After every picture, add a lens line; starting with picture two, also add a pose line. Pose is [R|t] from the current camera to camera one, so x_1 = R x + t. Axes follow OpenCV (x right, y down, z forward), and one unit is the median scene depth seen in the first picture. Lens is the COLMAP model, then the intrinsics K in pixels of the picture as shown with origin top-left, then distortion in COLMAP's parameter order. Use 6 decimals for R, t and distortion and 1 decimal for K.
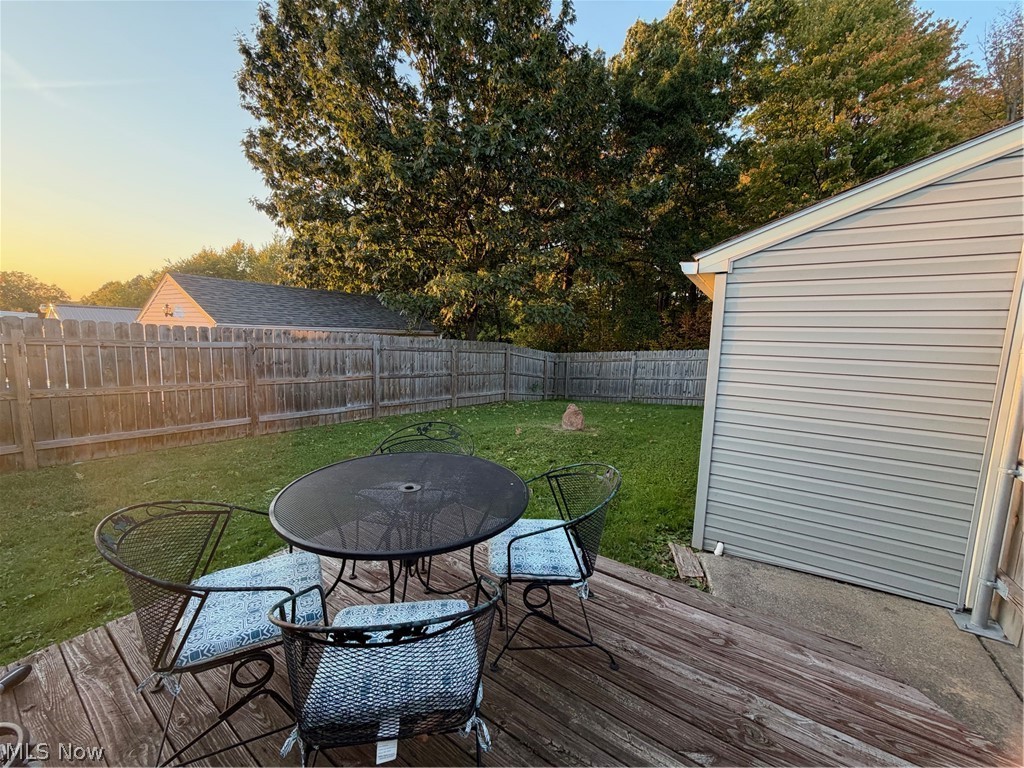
lens RADIAL K [[404.5, 0, 517.3], [0, 404.5, 388.4], [0, 0, 1]] dist [-0.003304, -0.000040]
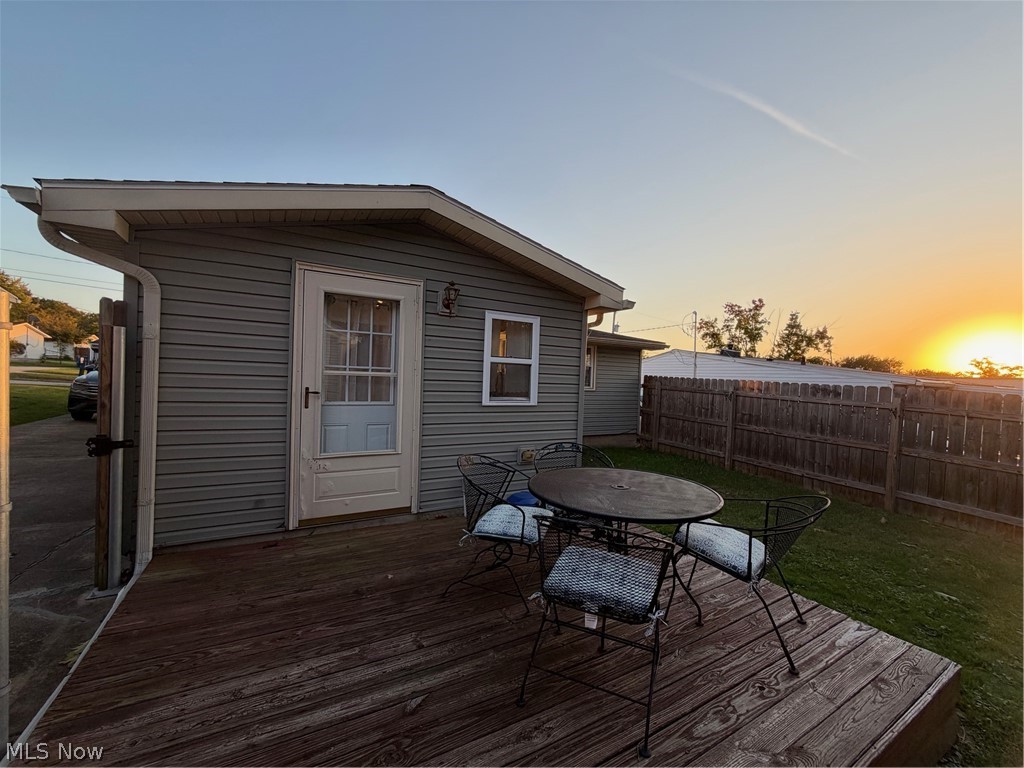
lens RADIAL K [[404.5, 0, 510.1], [0, 404.5, 381.0], [0, 0, 1]] dist [-0.003304, -0.000040]
pose [[-0.443712, -0.042675, -0.895153, 0.301853], [-0.179298, 0.982897, 0.042017, -0.023418], [0.878050, 0.179143, -0.443775, 0.337497]]
